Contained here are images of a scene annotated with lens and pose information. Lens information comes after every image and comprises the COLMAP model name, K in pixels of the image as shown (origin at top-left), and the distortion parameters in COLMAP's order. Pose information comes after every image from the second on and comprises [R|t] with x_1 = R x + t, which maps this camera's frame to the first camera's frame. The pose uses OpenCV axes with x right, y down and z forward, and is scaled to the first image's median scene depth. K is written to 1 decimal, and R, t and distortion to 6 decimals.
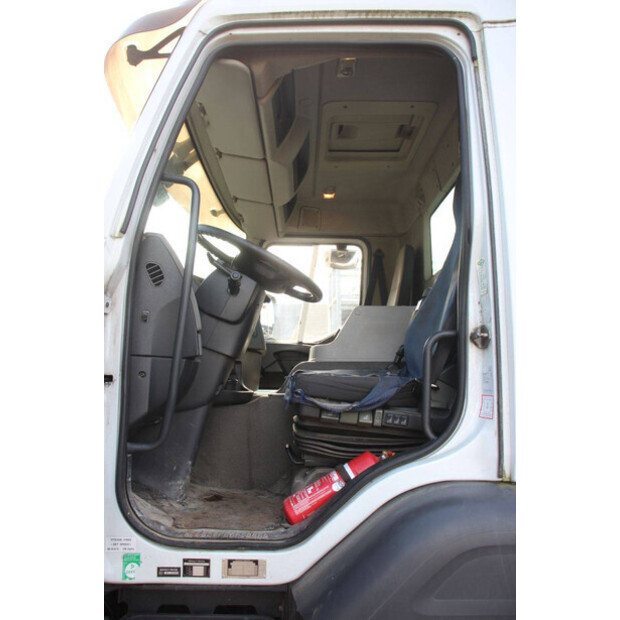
lens RADIAL K [[518.4, 0, 319.0], [0, 518.4, 310.1], [0, 0, 1]] dist [-0.082044, 0.002847]
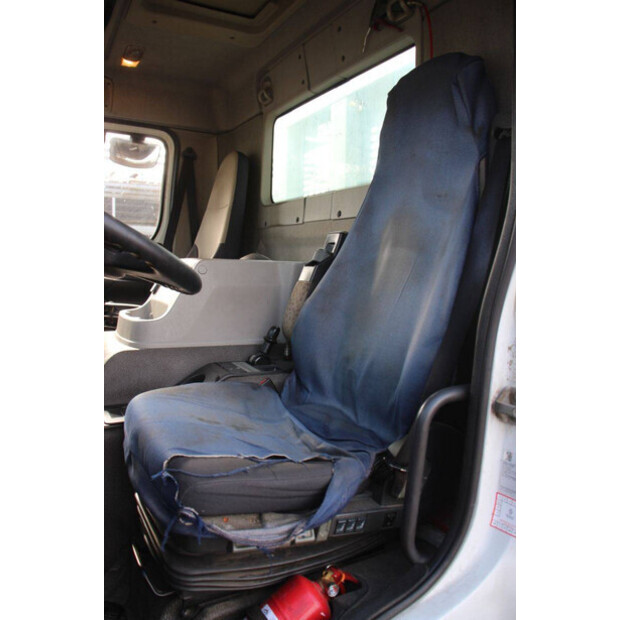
lens RADIAL K [[518.4, 0, 319.0], [0, 518.4, 310.1], [0, 0, 1]] dist [-0.082044, 0.002847]
pose [[0.887742, -0.015531, 0.460080, -0.080146], [-0.091824, 0.973372, 0.210036, -0.080547], [-0.451091, -0.228704, 0.862677, 0.294681]]
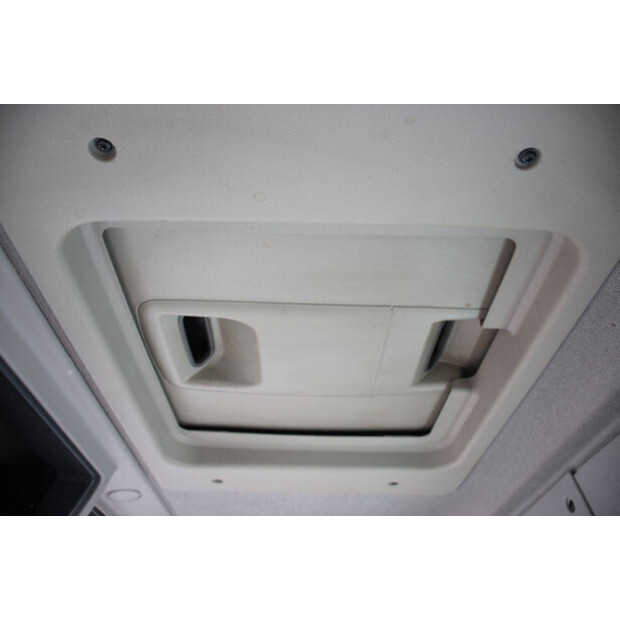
lens RADIAL K [[518.4, 0, 319.0], [0, 518.4, 310.1], [0, 0, 1]] dist [-0.082044, 0.002847]
pose [[0.999660, 0.023770, -0.010705, 0.095954], [-0.025908, 0.860152, -0.509380, -0.221143], [-0.002900, 0.509484, 0.860475, 0.717844]]
